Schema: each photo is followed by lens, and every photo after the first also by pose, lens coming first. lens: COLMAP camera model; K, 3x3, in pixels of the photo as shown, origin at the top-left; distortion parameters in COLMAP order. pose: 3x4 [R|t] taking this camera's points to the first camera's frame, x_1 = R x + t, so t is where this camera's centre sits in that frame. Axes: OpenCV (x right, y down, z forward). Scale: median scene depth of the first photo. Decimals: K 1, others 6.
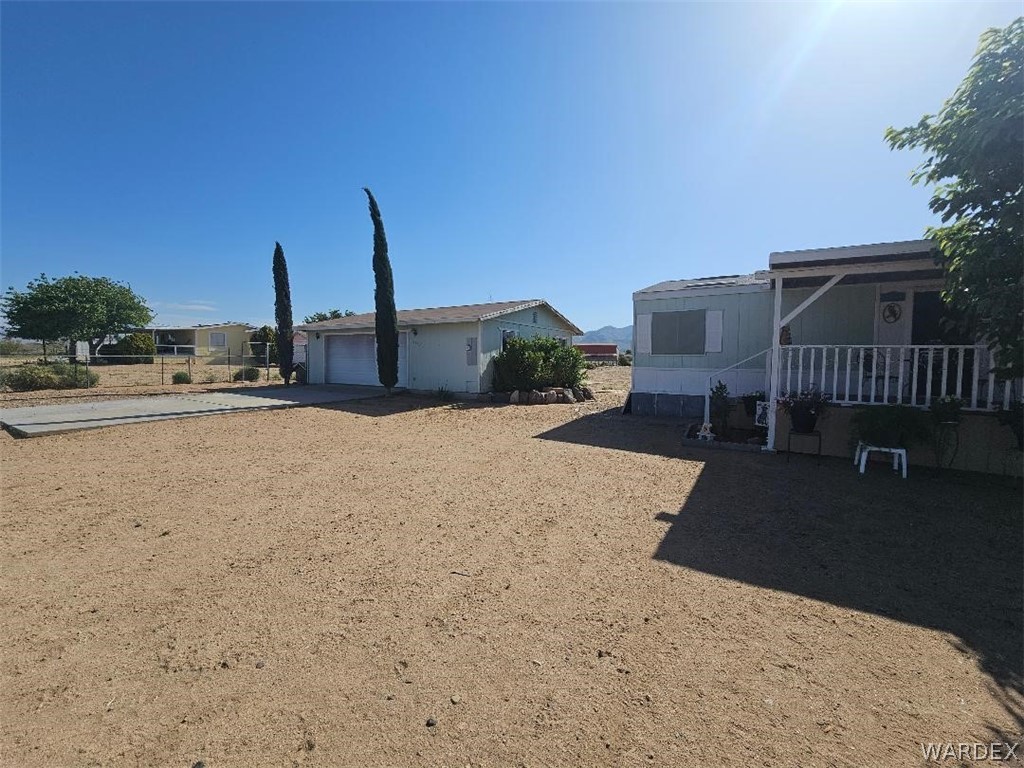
lens RADIAL K [[473.8, 0, 512.0], [0, 473.8, 384.0], [0, 0, 1]] dist [0.001748, -0.000294]
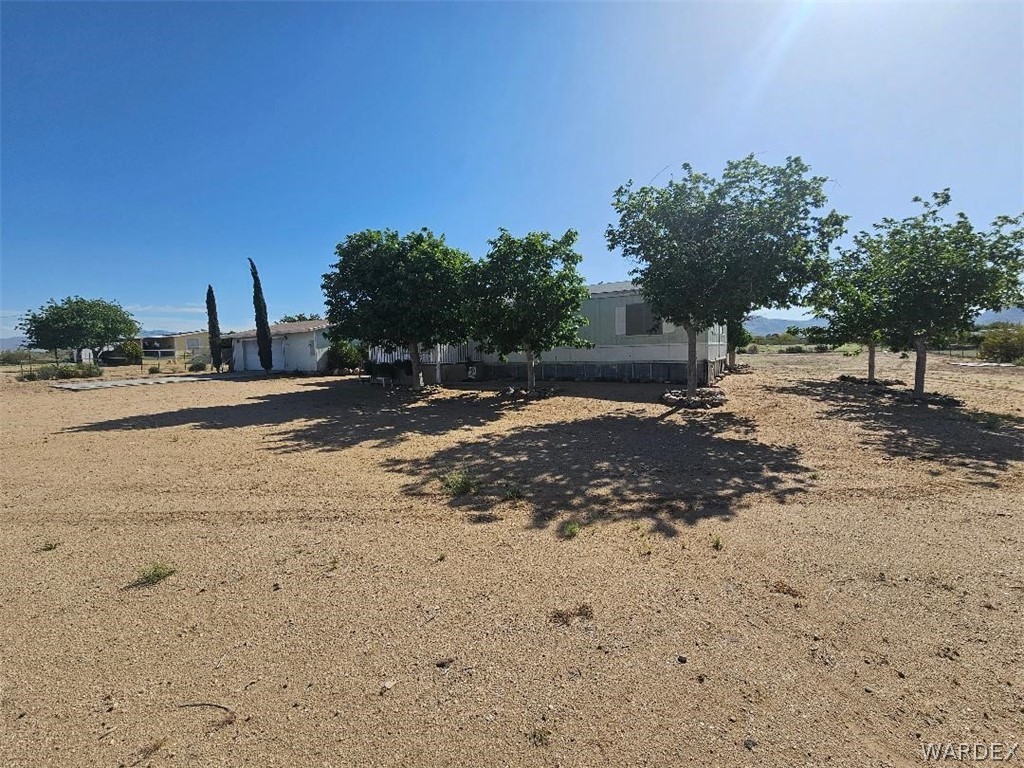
lens RADIAL K [[473.8, 0, 512.0], [0, 473.8, 384.0], [0, 0, 1]] dist [0.001748, -0.000294]
pose [[0.999296, -0.037511, 0.001195, 0.628271], [0.037482, 0.999120, 0.018805, 0.058633], [-0.001899, -0.018747, 0.999822, -0.752711]]
